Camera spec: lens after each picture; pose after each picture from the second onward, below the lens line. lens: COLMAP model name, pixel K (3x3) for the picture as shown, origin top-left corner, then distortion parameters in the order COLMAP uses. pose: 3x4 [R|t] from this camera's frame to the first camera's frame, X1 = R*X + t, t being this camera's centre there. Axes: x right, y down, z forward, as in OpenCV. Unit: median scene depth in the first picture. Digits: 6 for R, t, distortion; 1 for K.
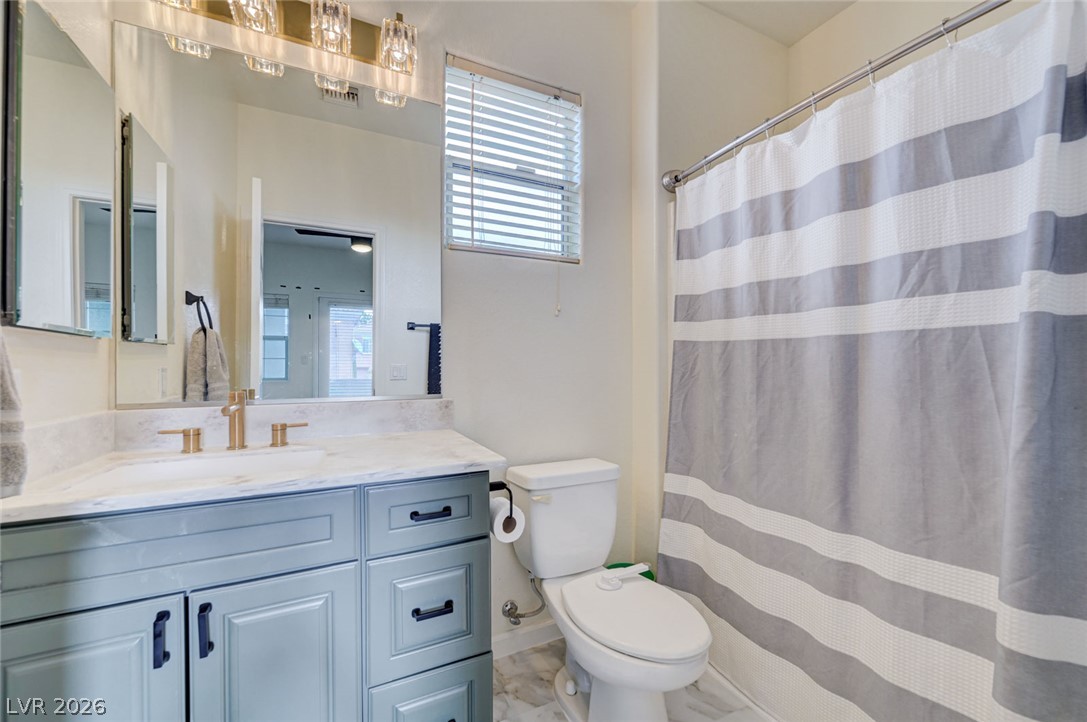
lens RADIAL K [[432.6, 0, 545.0], [0, 432.6, 364.4], [0, 0, 1]] dist [0.000692, 0.000572]
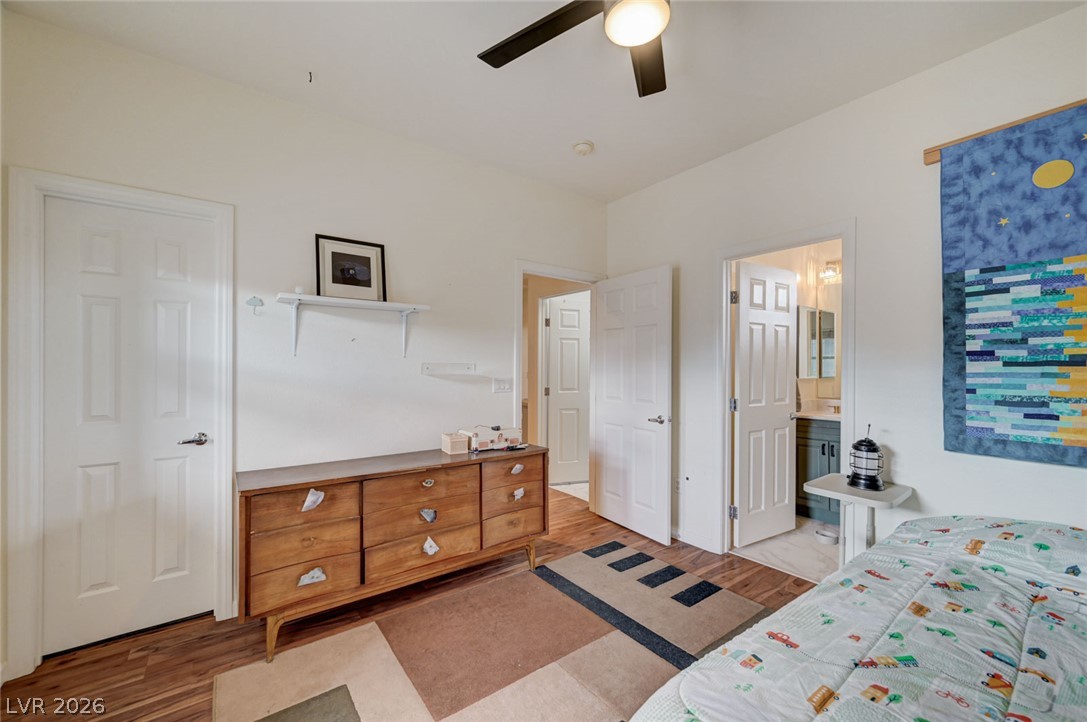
lens RADIAL K [[432.6, 0, 547.8], [0, 432.6, 365.7], [0, 0, 1]] dist [0.000692, 0.000572]
pose [[0.199909, -0.004335, -0.979805, 2.026849], [0.003067, 0.999988, -0.003798, -0.158470], [0.979810, -0.002246, 0.199920, -1.858355]]
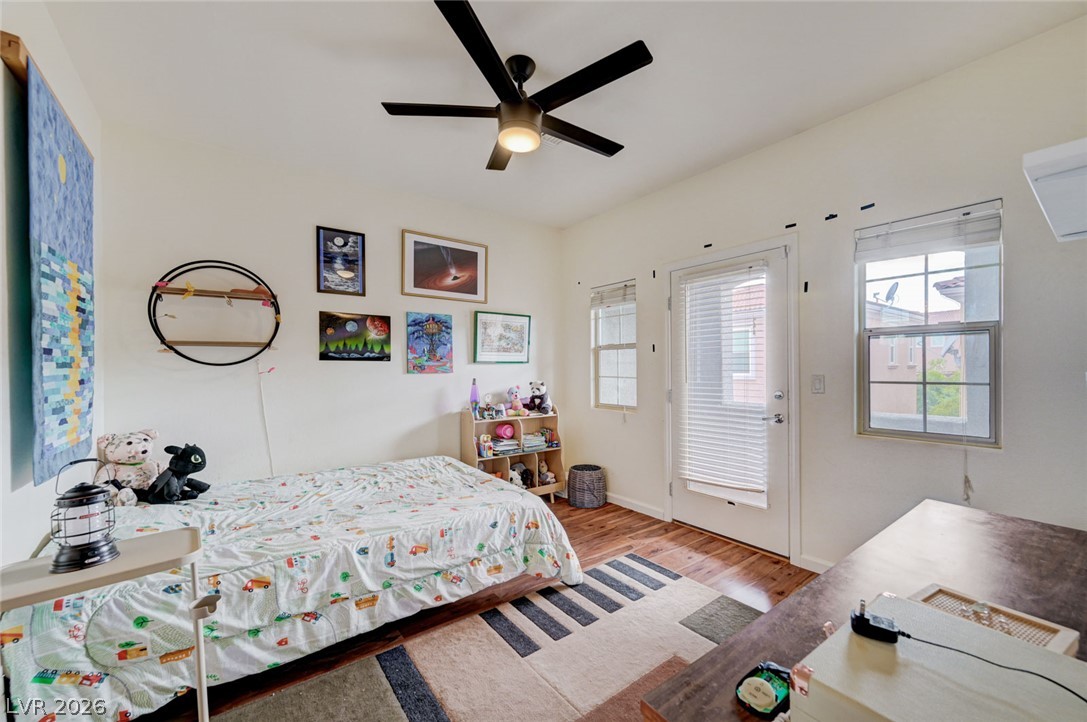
lens RADIAL K [[432.6, 0, 548.5], [0, 432.6, 367.8], [0, 0, 1]] dist [0.000692, 0.000572]
pose [[-0.205973, -0.000025, 0.978558, -0.909527], [0.002722, 0.999996, 0.000598, -0.154939], [-0.978554, 0.002787, -0.205972, -1.117555]]
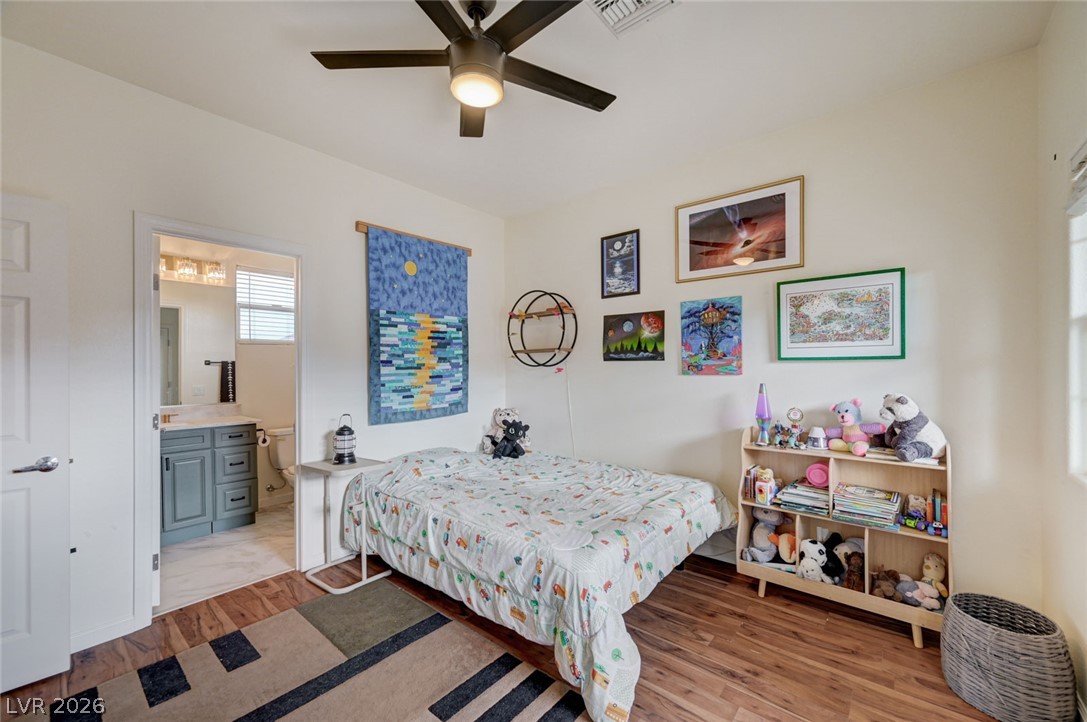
lens RADIAL K [[432.6, 0, 551.0], [0, 432.6, 366.2], [0, 0, 1]] dist [0.000692, 0.000572]
pose [[0.907688, -0.006543, 0.419594, 0.509573], [0.007435, 0.999972, -0.000491, -0.170932], [-0.419579, 0.003566, 0.907712, -2.830756]]
